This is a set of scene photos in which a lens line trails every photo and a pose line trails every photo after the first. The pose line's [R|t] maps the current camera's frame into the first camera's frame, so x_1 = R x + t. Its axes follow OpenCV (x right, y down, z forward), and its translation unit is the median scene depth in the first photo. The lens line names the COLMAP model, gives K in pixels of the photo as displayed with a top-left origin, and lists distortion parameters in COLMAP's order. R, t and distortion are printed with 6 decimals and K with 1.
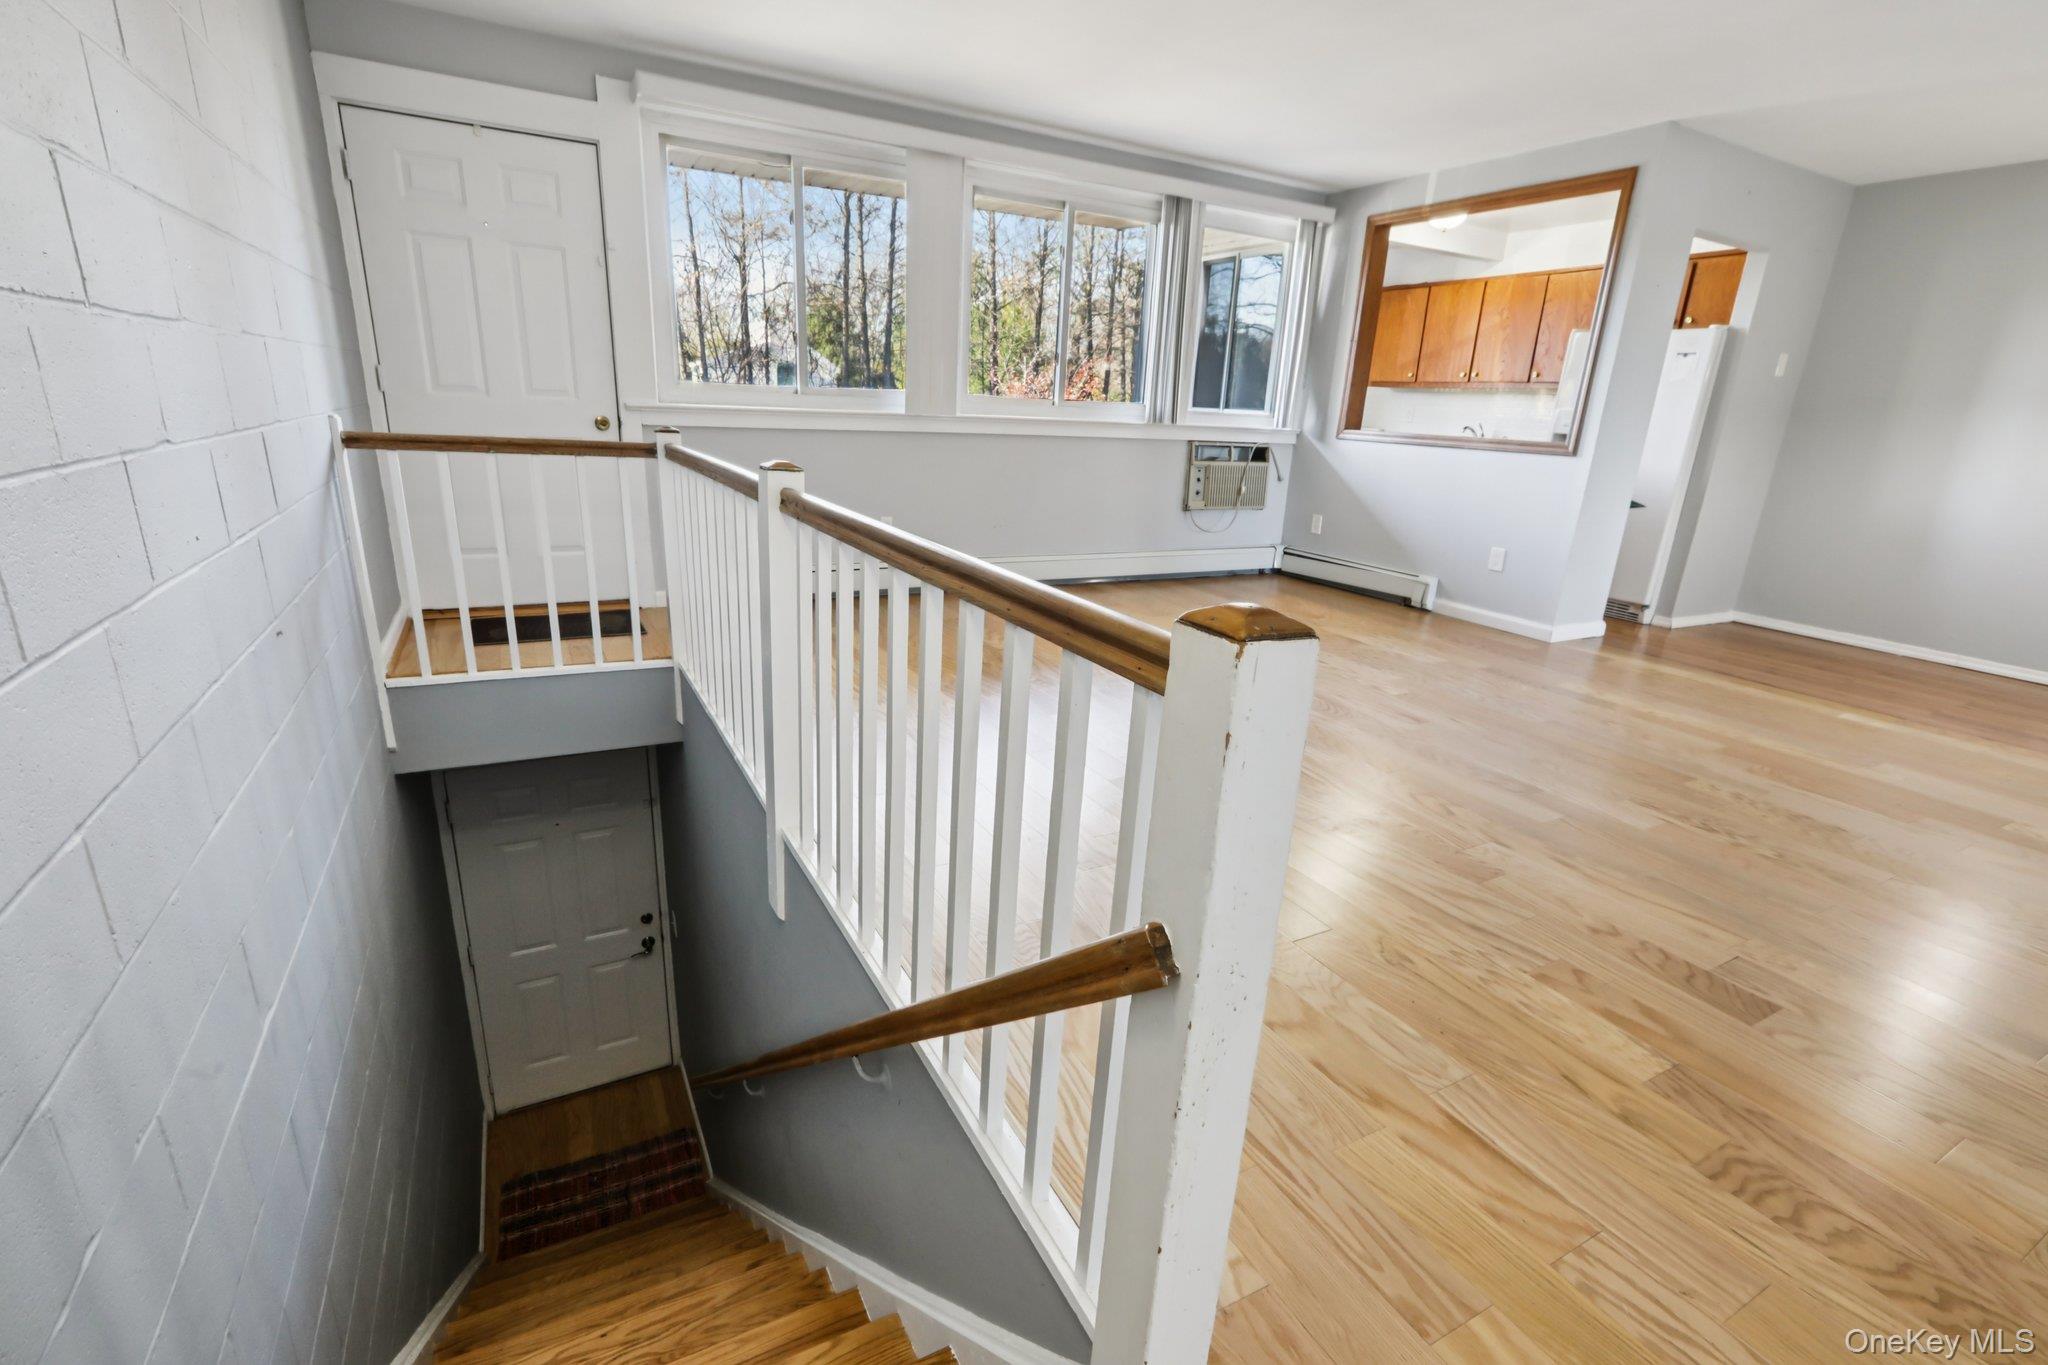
lens RADIAL K [[906.9, 0, 1026.3], [0, 906.9, 677.2], [0, 0, 1]] dist [-0.000713, -0.000035]
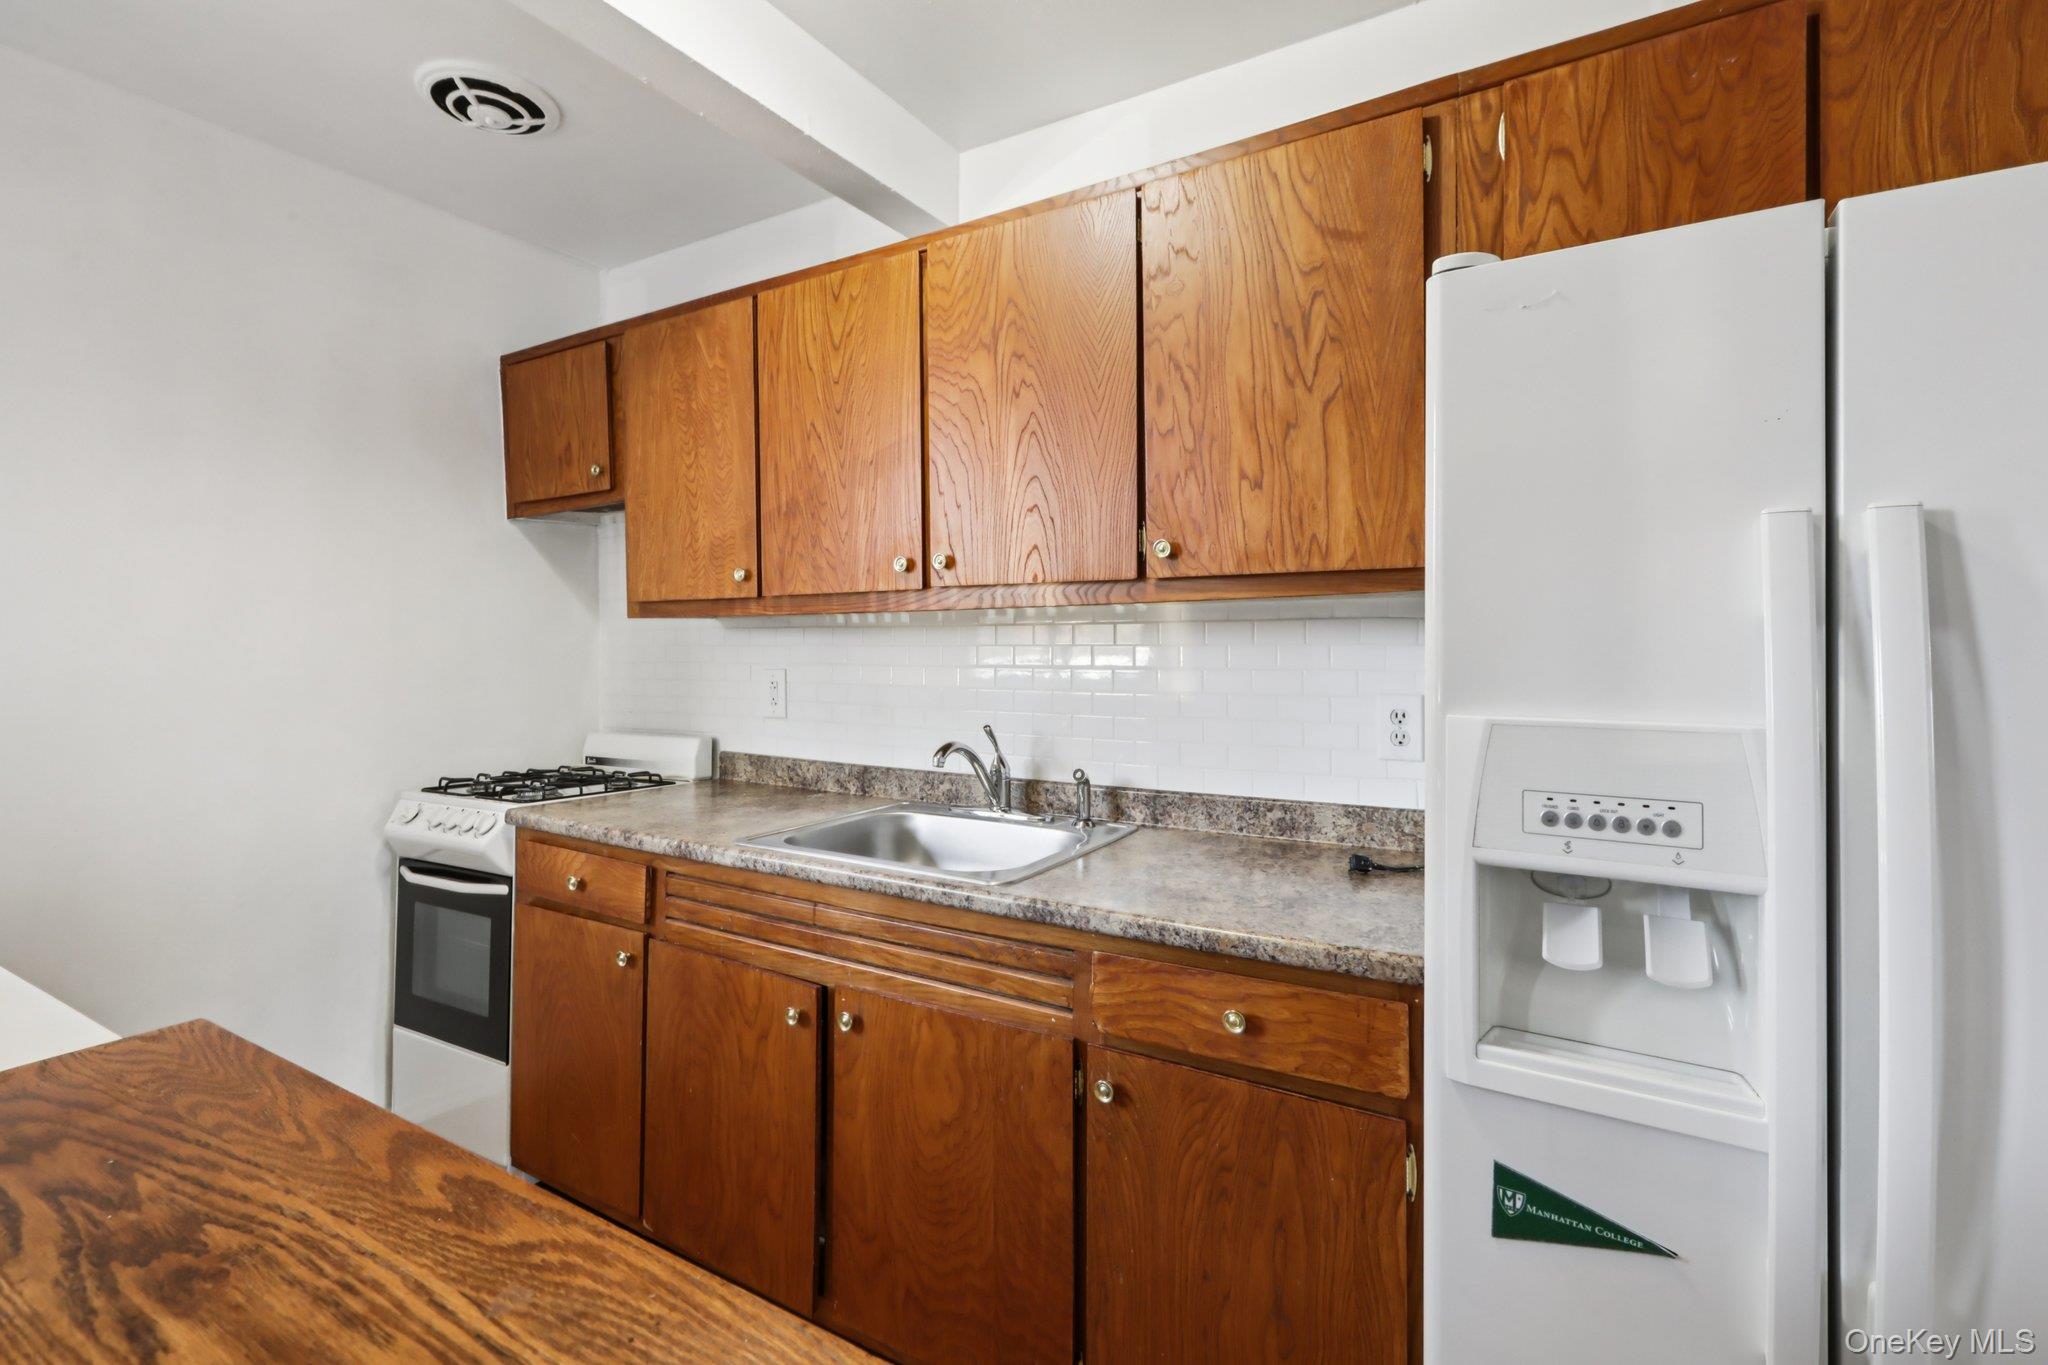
lens RADIAL K [[930.2, 0, 1019.6], [0, 930.2, 646.2], [0, 0, 1]] dist [-0.002409, 0.000296]
pose [[0.861346, -0.055684, 0.504958, 0.468305], [0.192220, 0.955799, -0.222485, -0.306236], [-0.470249, 0.288699, 0.833977, 0.961300]]
